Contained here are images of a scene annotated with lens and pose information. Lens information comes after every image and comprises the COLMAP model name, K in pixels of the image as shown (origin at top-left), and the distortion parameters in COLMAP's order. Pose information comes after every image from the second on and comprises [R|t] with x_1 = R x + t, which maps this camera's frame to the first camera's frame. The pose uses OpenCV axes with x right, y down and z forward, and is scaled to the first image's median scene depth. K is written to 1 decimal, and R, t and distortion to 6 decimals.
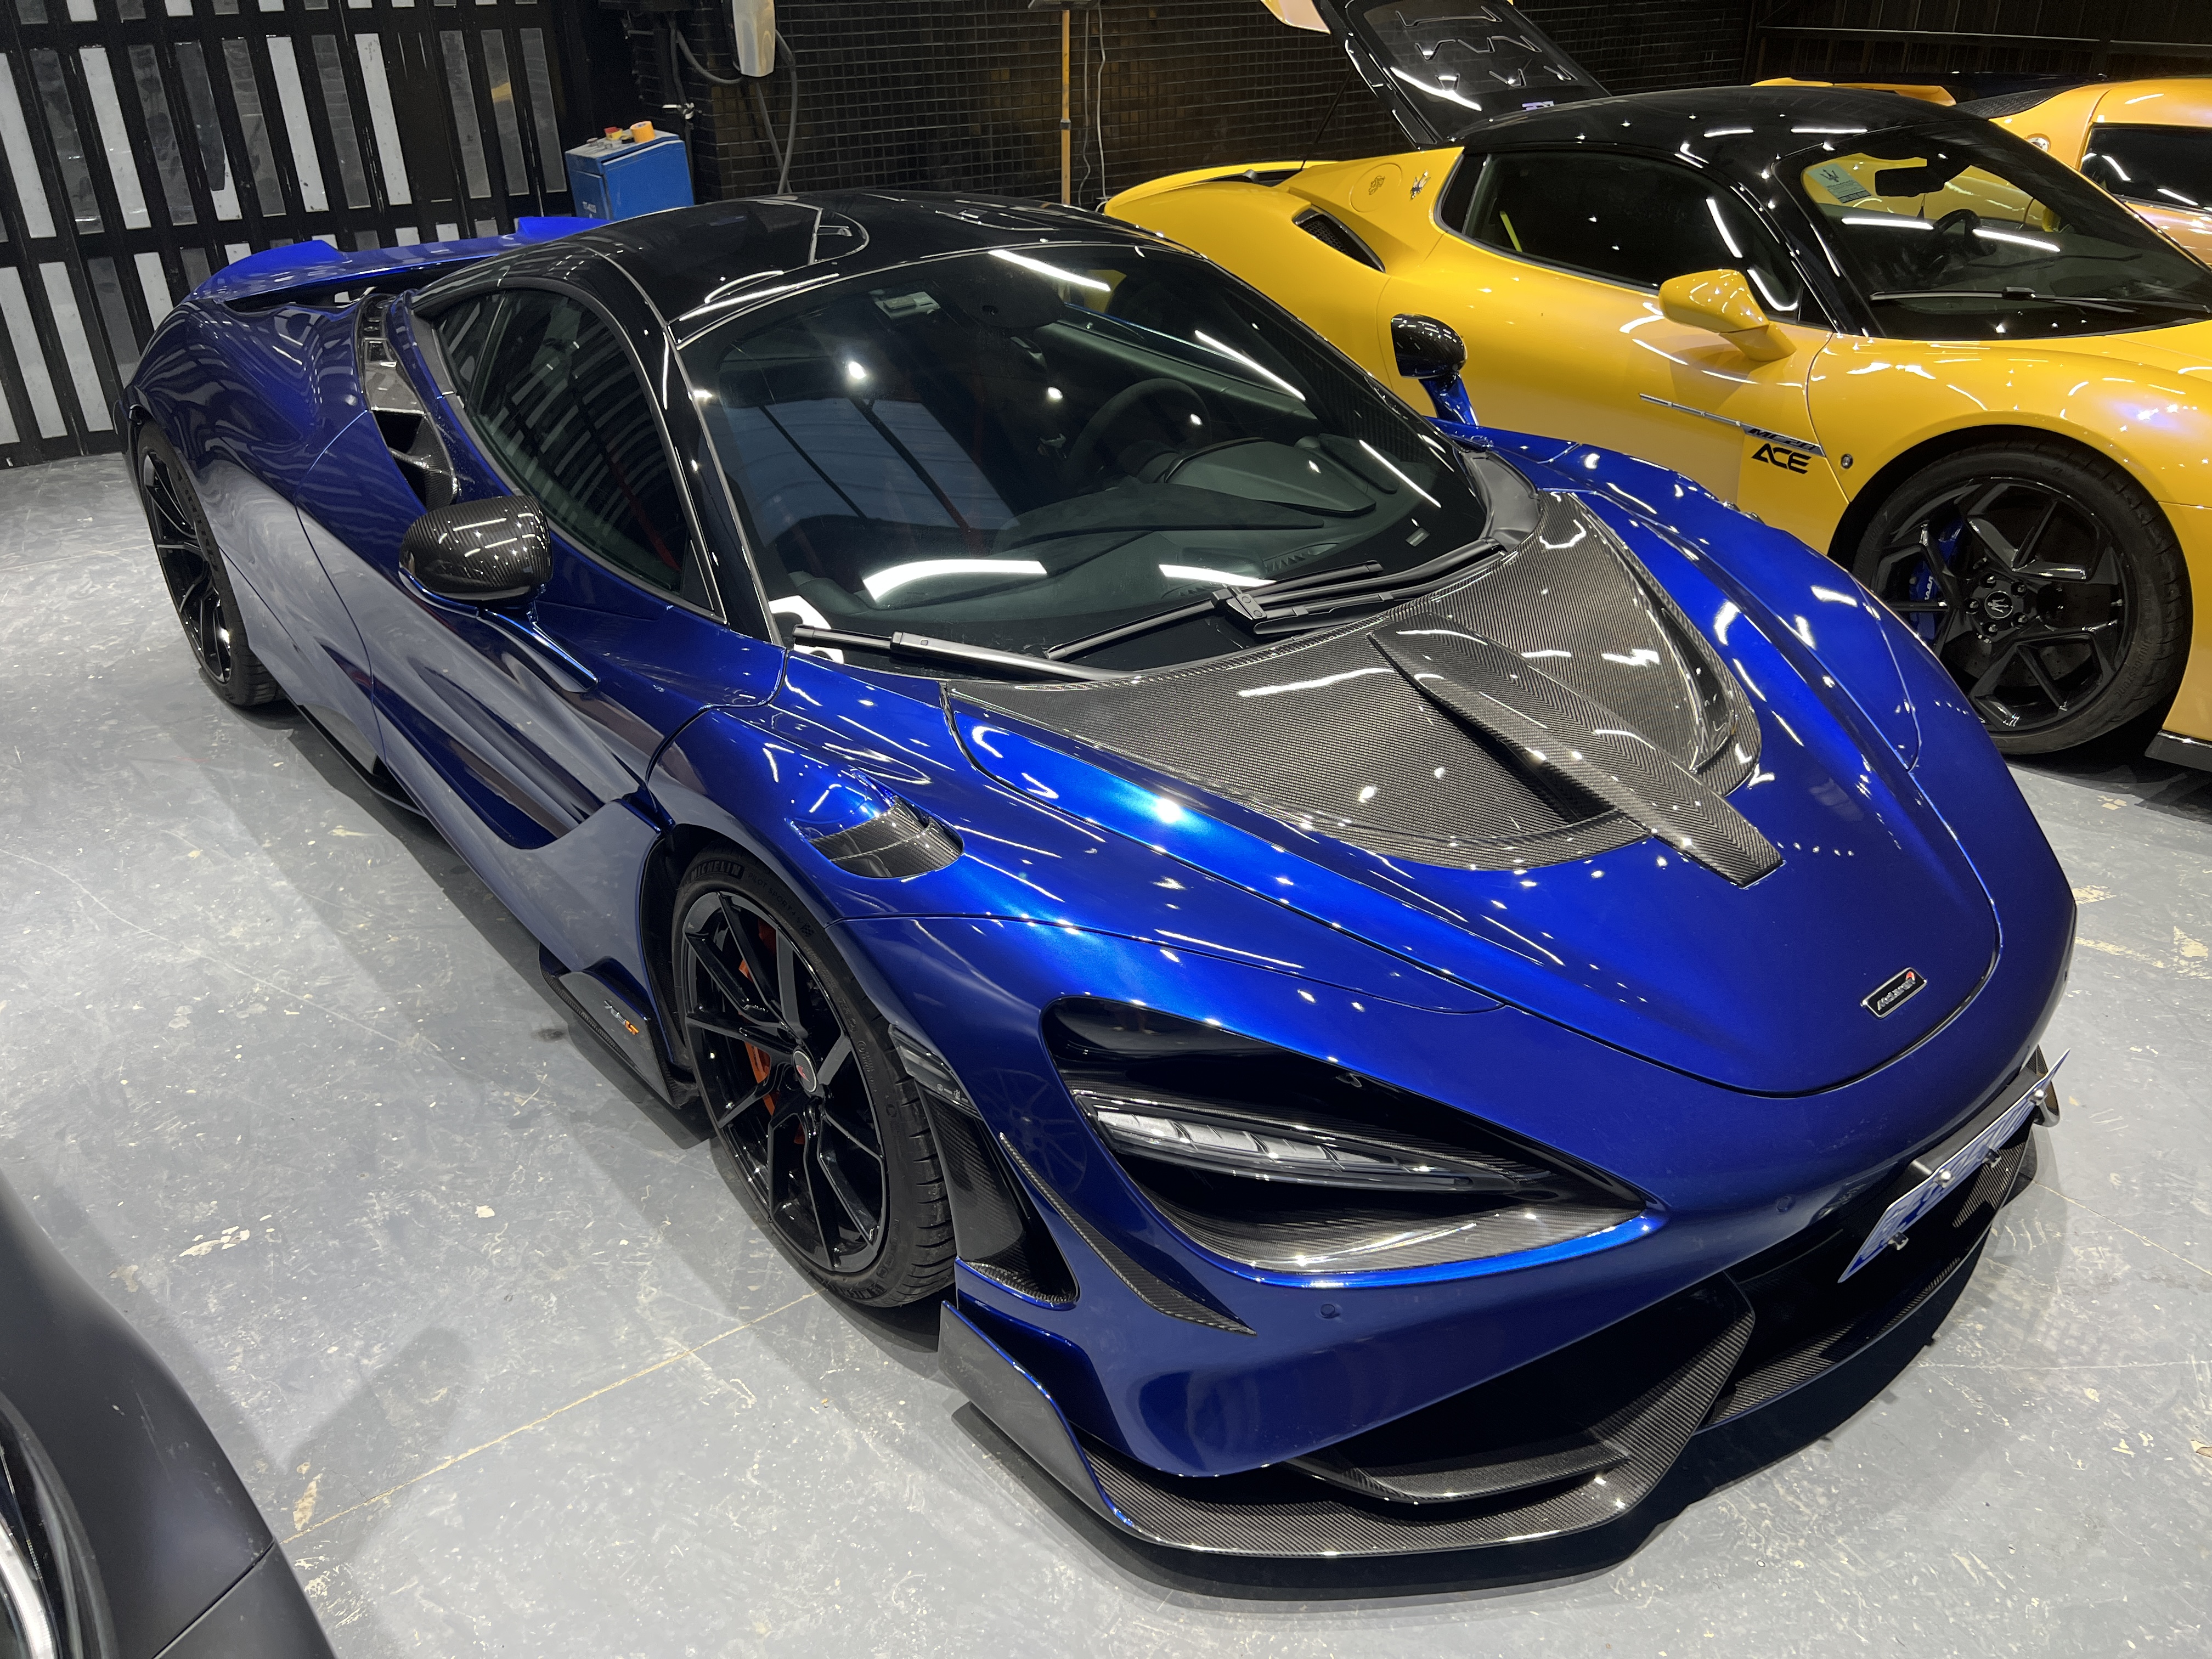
lens RADIAL K [[1655.2, 0, 1106.0], [0, 1655.2, 829.5], [0, 0, 1]] dist [0.049336, -0.055431]
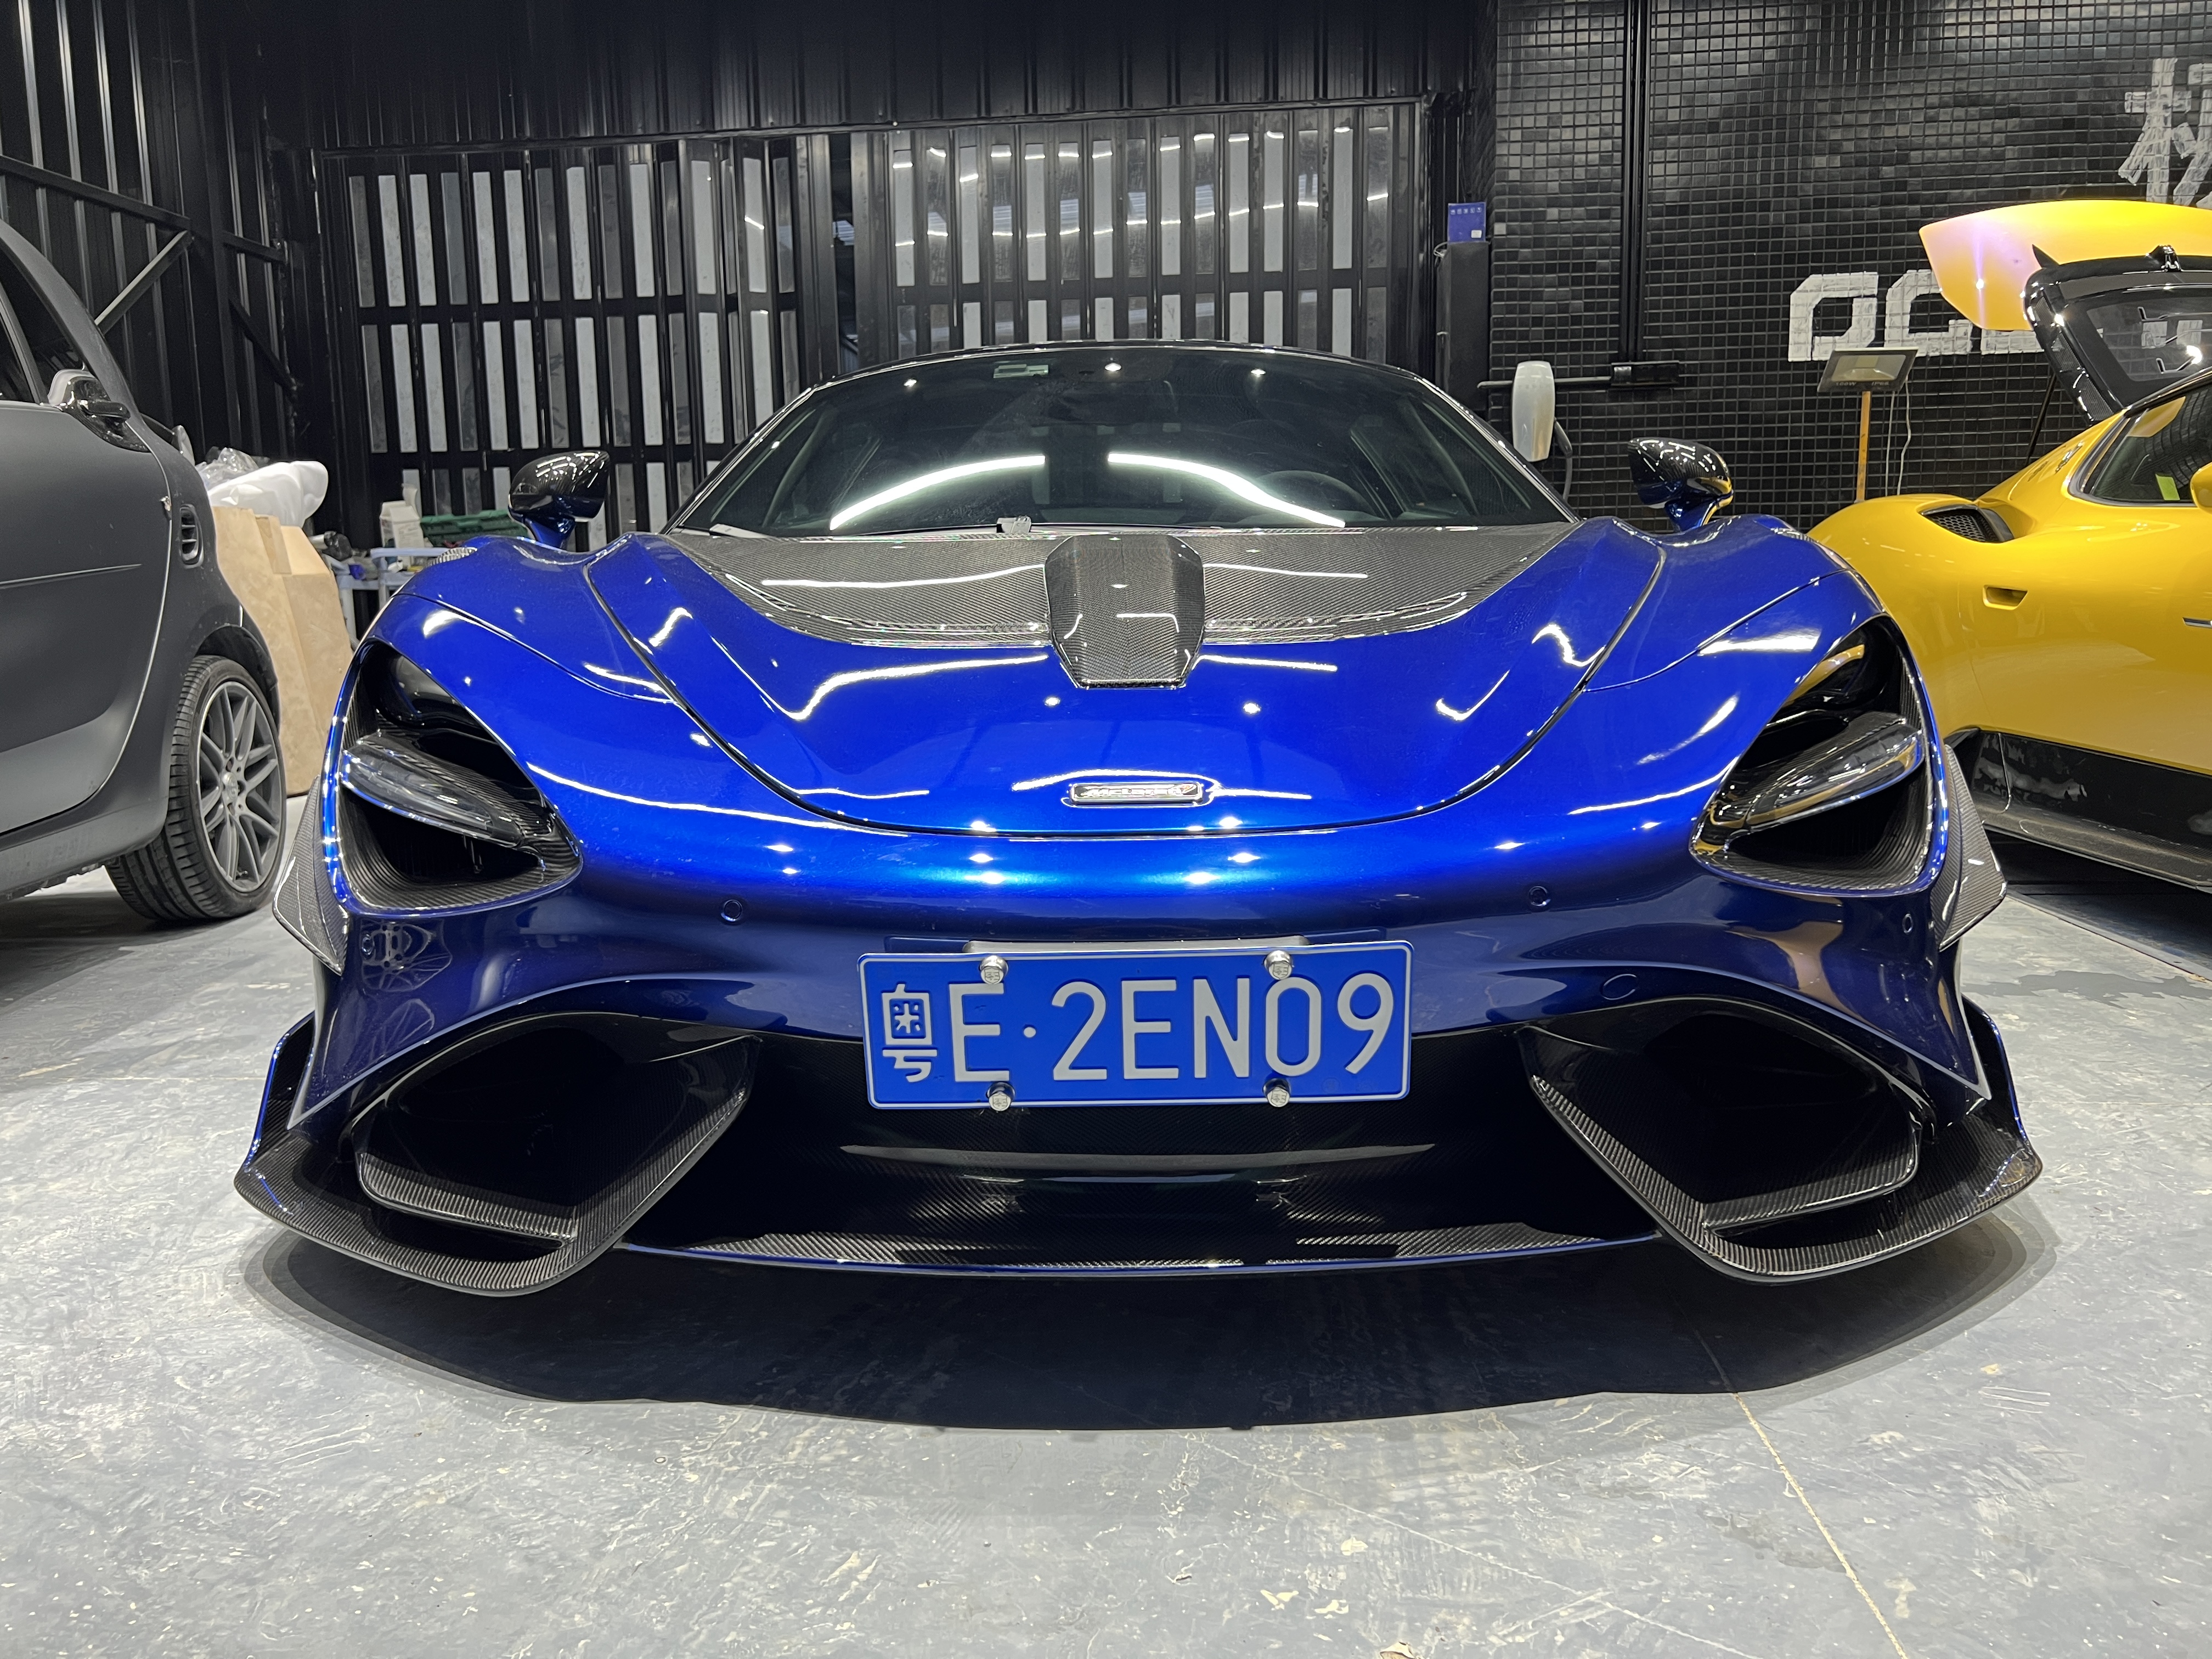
lens RADIAL K [[1670.4, 0, 1107.1], [0, 1670.4, 796.8], [0, 0, 1]] dist [0.068761, -0.089023]
pose [[0.760984, 0.078292, -0.644029, 0.837402], [-0.301751, 0.921495, -0.244526, 0.253358], [0.574325, 0.380417, 0.724868, 0.408226]]
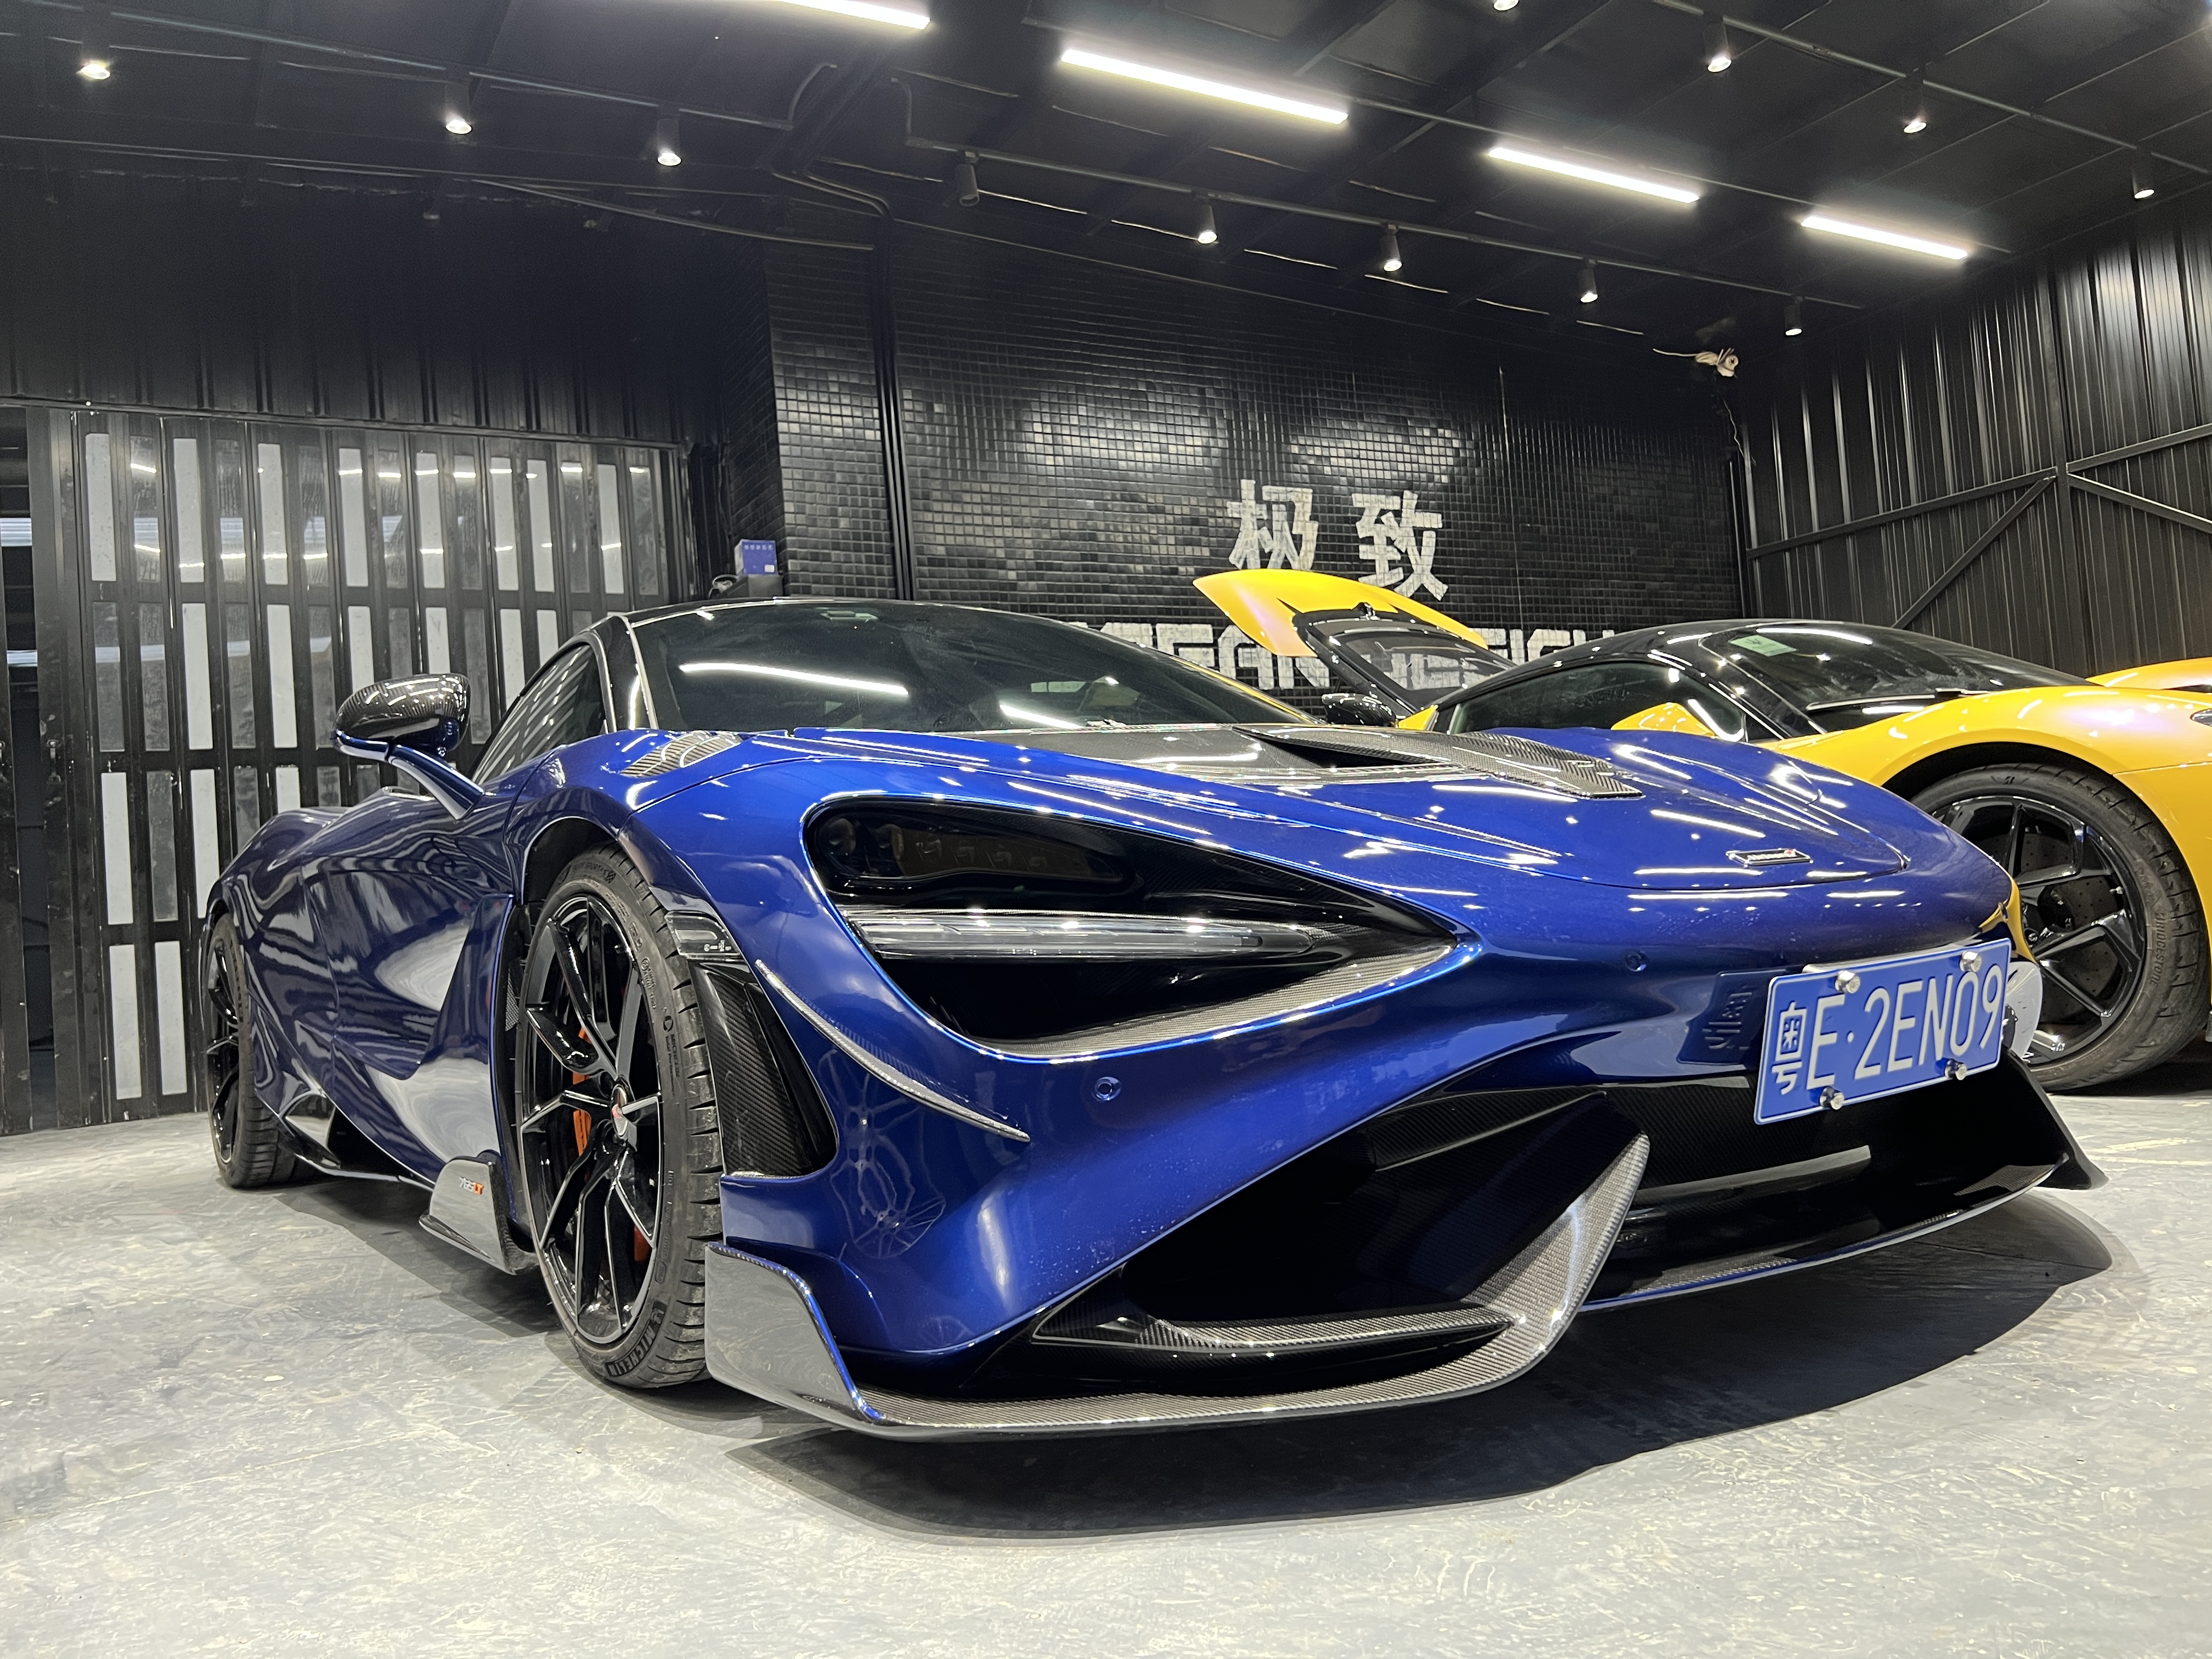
lens RADIAL K [[1655.2, 0, 1106.0], [0, 1655.2, 829.5], [0, 0, 1]] dist [0.049336, -0.055431]
pose [[0.994481, -0.068613, -0.079367, 0.166628], [0.018403, 0.858853, -0.511891, 0.482306], [0.103287, 0.507605, 0.855376, 0.161966]]
